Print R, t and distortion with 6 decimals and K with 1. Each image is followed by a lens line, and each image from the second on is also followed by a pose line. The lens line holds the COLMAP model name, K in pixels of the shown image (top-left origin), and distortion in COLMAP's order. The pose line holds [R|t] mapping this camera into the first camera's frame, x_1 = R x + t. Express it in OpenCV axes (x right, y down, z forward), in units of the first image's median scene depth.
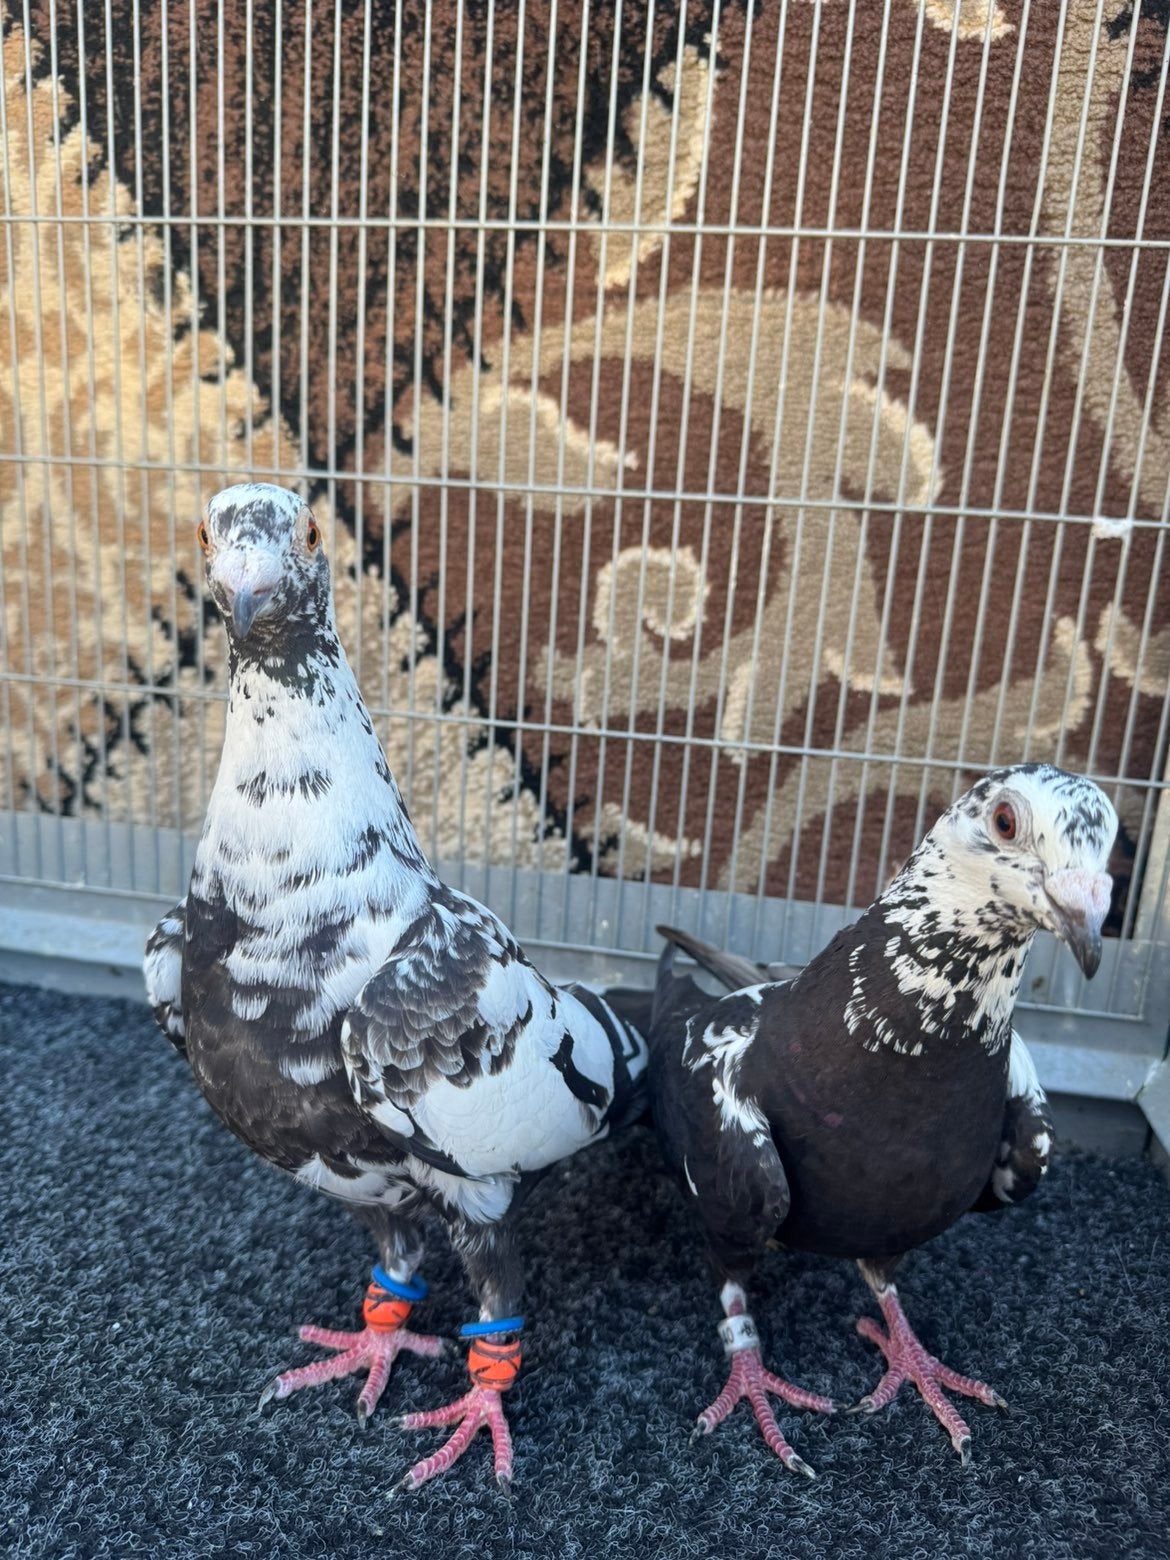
lens RADIAL K [[1171.3, 0, 583.8], [0, 1171.3, 778.8], [0, 0, 1]] dist [-0.003447, -0.005409]
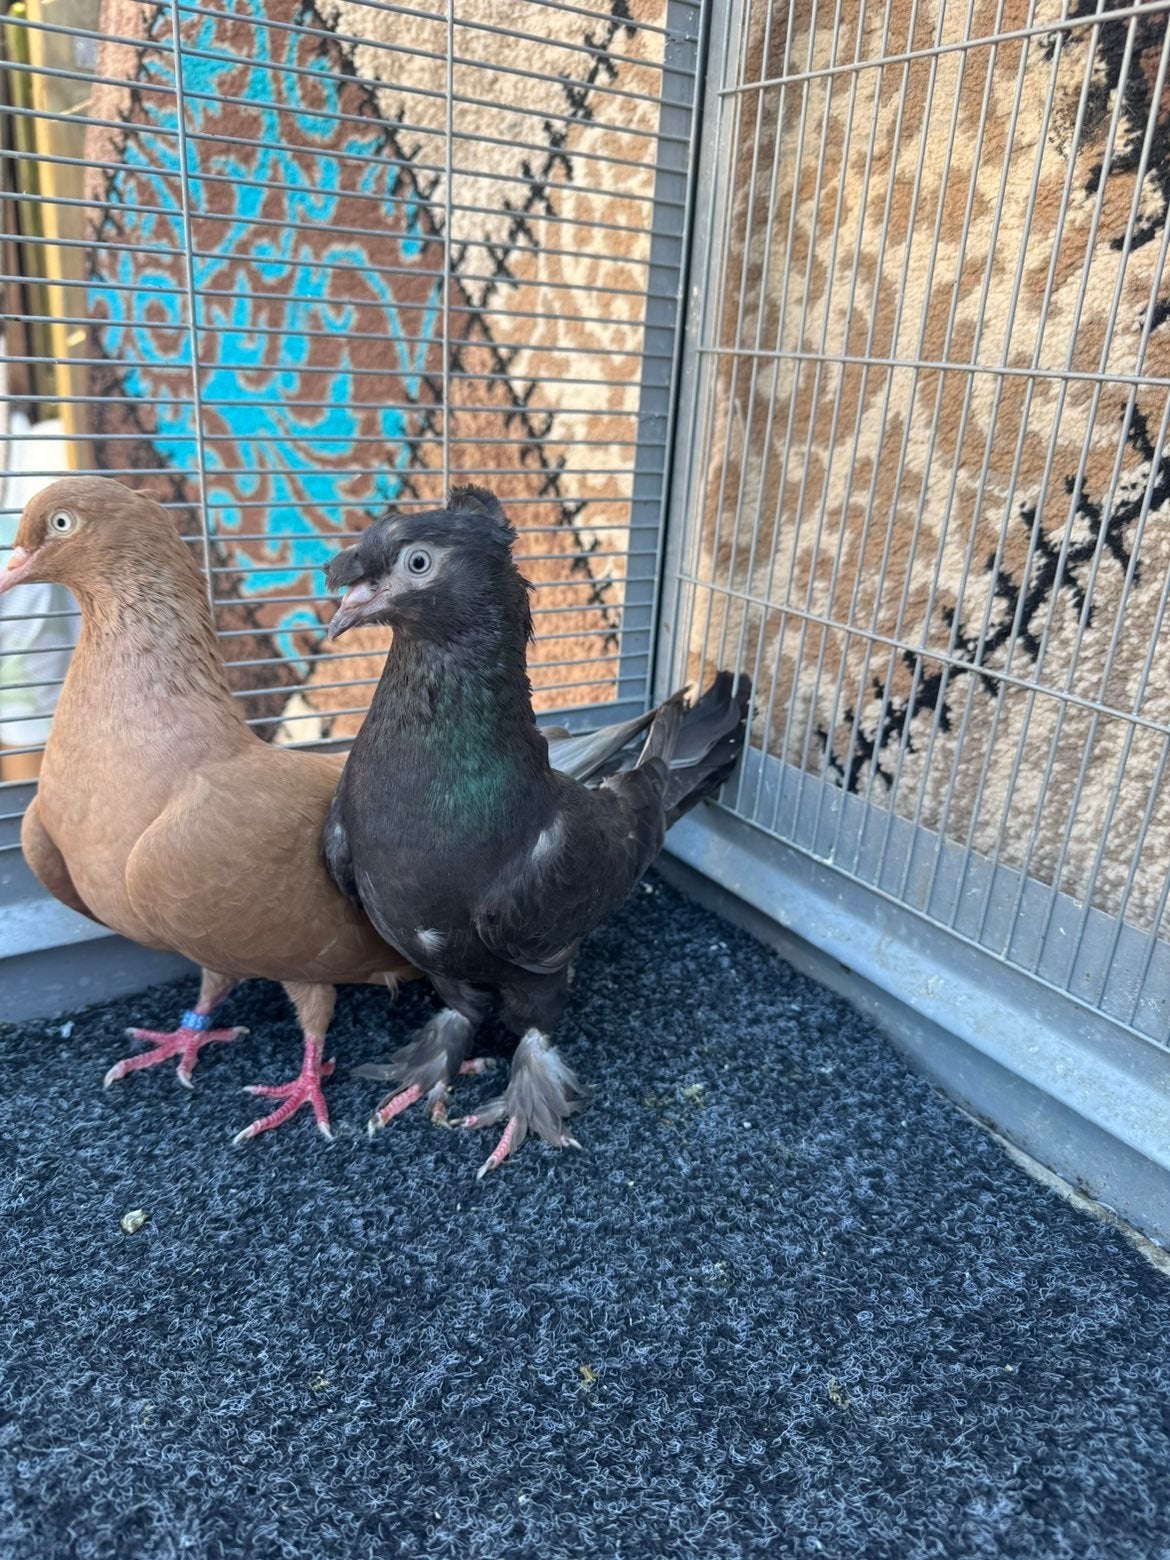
lens RADIAL K [[1171.3, 0, 582.6], [0, 1171.3, 774.5], [0, 0, 1]] dist [-0.003447, -0.005409]
pose [[0.681637, 0.245903, -0.689132, 0.021127], [-0.200364, 0.968565, 0.147429, -0.065307], [0.703723, 0.037584, 0.709480, 0.263837]]
